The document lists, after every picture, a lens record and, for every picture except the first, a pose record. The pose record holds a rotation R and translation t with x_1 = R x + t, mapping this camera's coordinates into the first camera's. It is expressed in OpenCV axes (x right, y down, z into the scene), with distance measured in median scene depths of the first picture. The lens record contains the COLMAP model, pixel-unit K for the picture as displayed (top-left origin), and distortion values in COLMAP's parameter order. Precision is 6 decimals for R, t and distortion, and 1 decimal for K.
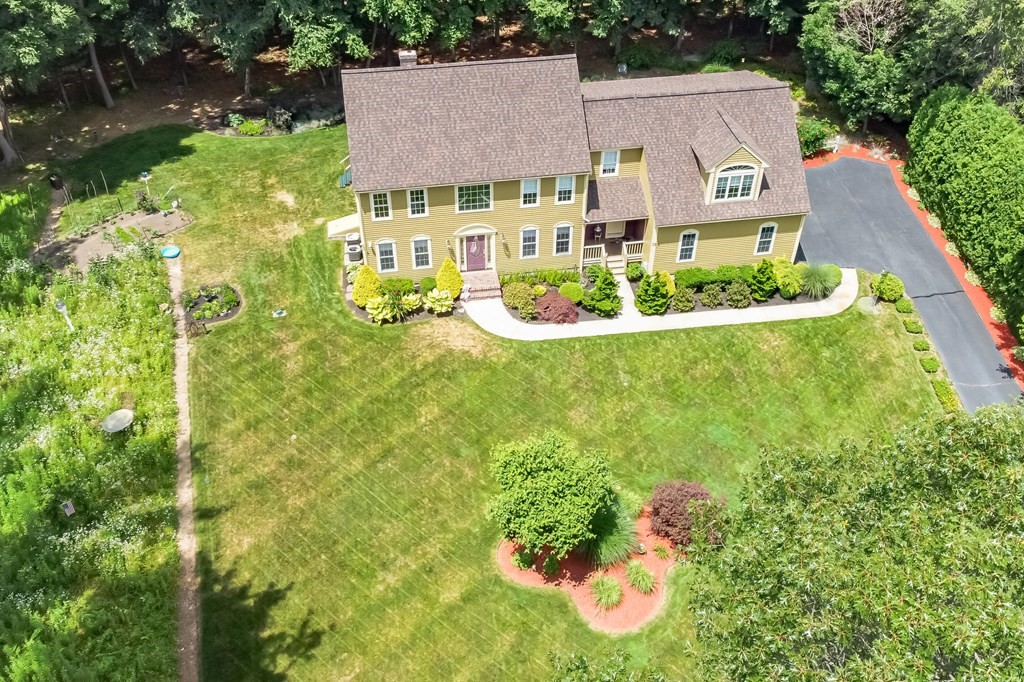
lens RADIAL K [[920.4, 0, 503.5], [0, 920.4, 337.3], [0, 0, 1]] dist [-0.000065, -0.020353]
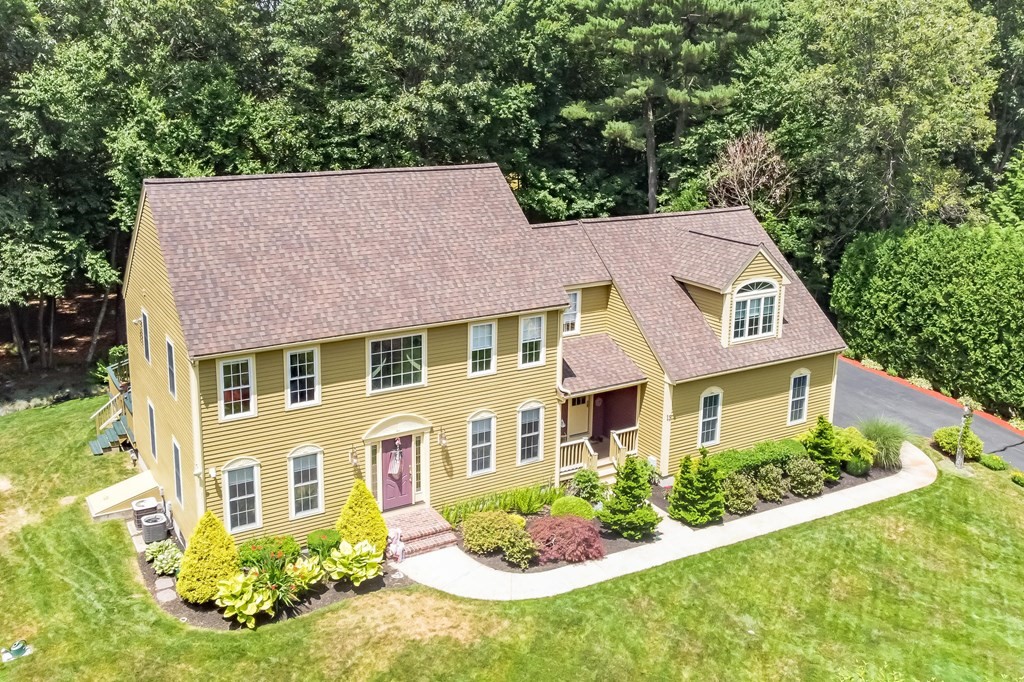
lens RADIAL K [[920.4, 0, 468.9], [0, 920.4, 286.8], [0, 0, 1]] dist [-0.000065, -0.020353]
pose [[0.932544, -0.063780, 0.355377, -0.185912], [0.229941, 0.863768, -0.448365, 0.074416], [-0.278367, 0.499836, 0.820168, 0.473855]]
